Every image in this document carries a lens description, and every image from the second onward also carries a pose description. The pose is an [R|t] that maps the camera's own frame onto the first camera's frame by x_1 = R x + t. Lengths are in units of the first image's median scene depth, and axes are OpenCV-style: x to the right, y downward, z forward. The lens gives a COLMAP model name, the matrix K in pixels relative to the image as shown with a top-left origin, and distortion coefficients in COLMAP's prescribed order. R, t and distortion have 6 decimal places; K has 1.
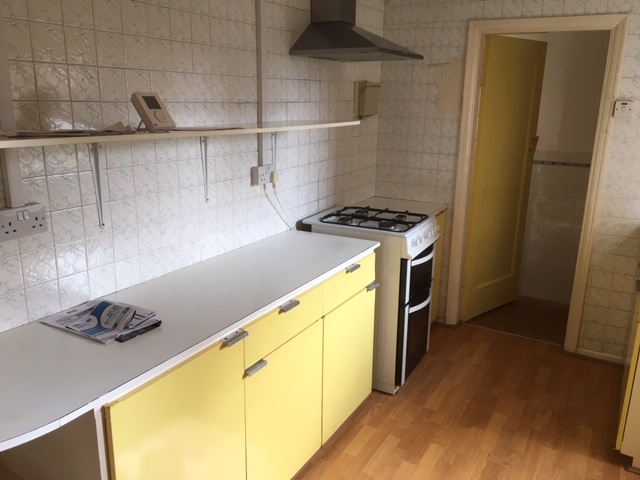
lens RADIAL K [[539.0, 0, 319.1], [0, 539.0, 240.8], [0, 0, 1]] dist [0.040397, -0.046513]
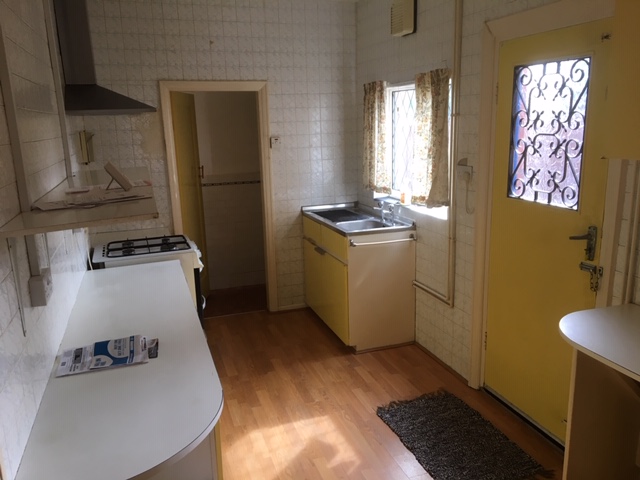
lens RADIAL K [[539.0, 0, 319.7], [0, 539.0, 240.9], [0, 0, 1]] dist [0.040397, -0.046513]
pose [[0.655081, -0.198042, 0.729142, -0.501176], [0.232177, 0.971108, 0.055169, -0.028697], [-0.719001, 0.133150, 0.682135, -0.082728]]
